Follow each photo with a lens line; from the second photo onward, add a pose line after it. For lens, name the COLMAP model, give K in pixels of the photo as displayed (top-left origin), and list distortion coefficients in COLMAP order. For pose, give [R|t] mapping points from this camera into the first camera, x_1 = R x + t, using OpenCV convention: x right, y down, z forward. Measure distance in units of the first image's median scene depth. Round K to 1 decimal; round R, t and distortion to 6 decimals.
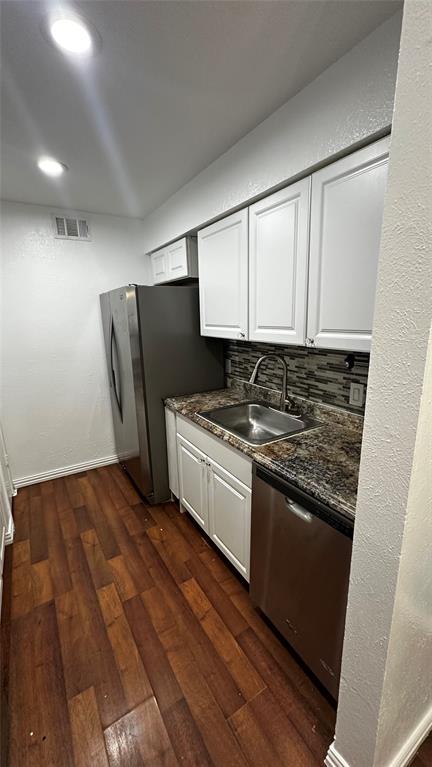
lens RADIAL K [[306.3, 0, 216.8], [0, 306.3, 385.2], [0, 0, 1]] dist [-0.001014, 0.000462]
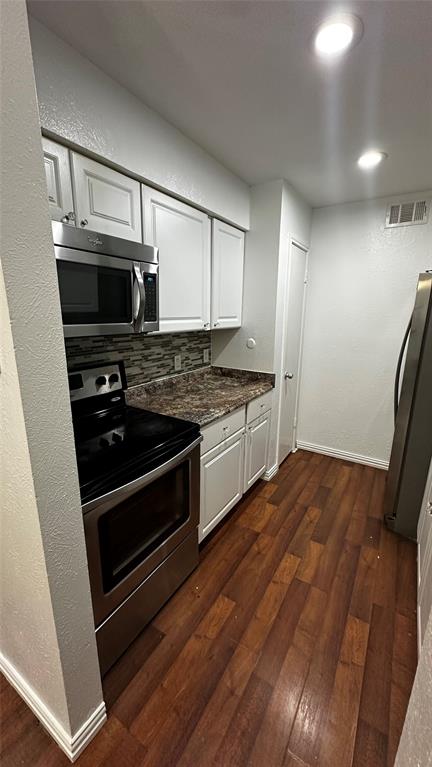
lens RADIAL K [[306.3, 0, 216.8], [0, 306.3, 385.2], [0, 0, 1]] dist [-0.001014, 0.000462]
pose [[0.439691, 0.244172, -0.864321, 0.259010], [-0.222012, 0.962020, 0.158832, -0.033992], [0.870277, 0.122053, 0.477201, 0.137301]]
